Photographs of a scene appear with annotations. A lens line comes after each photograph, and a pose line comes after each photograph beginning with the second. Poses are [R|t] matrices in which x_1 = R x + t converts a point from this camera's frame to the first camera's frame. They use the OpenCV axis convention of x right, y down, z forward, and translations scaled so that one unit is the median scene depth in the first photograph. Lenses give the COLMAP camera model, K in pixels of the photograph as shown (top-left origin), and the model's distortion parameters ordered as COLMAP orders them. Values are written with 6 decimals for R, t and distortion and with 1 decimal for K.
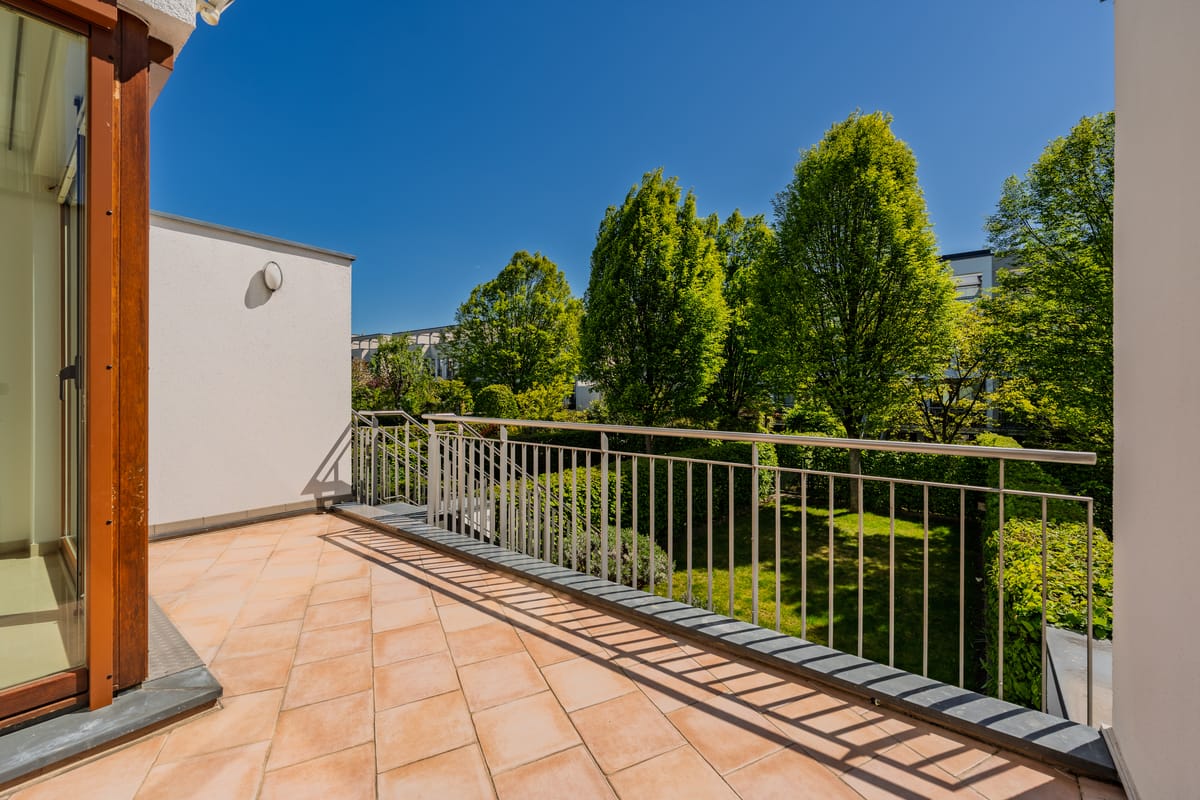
lens RADIAL K [[499.8, 0, 609.4], [0, 499.8, 392.6], [0, 0, 1]] dist [-0.001254, -0.000644]
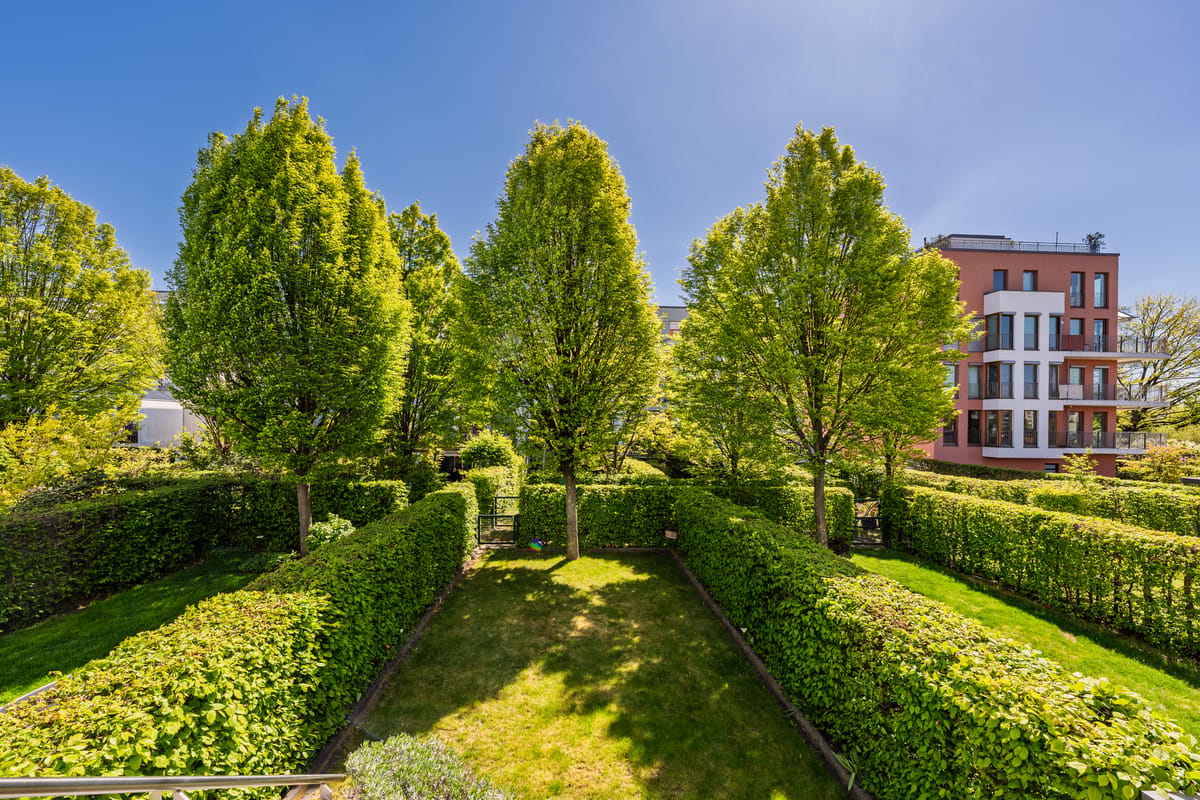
lens RADIAL K [[516.3, 0, 579.9], [0, 516.3, 406.1], [0, 0, 1]] dist [0.001395, 0.000515]
pose [[0.781415, 0.001457, 0.624010, -0.061518], [-0.003901, 0.999989, 0.002550, -0.030117], [-0.624000, -0.004427, 0.781412, 0.217381]]
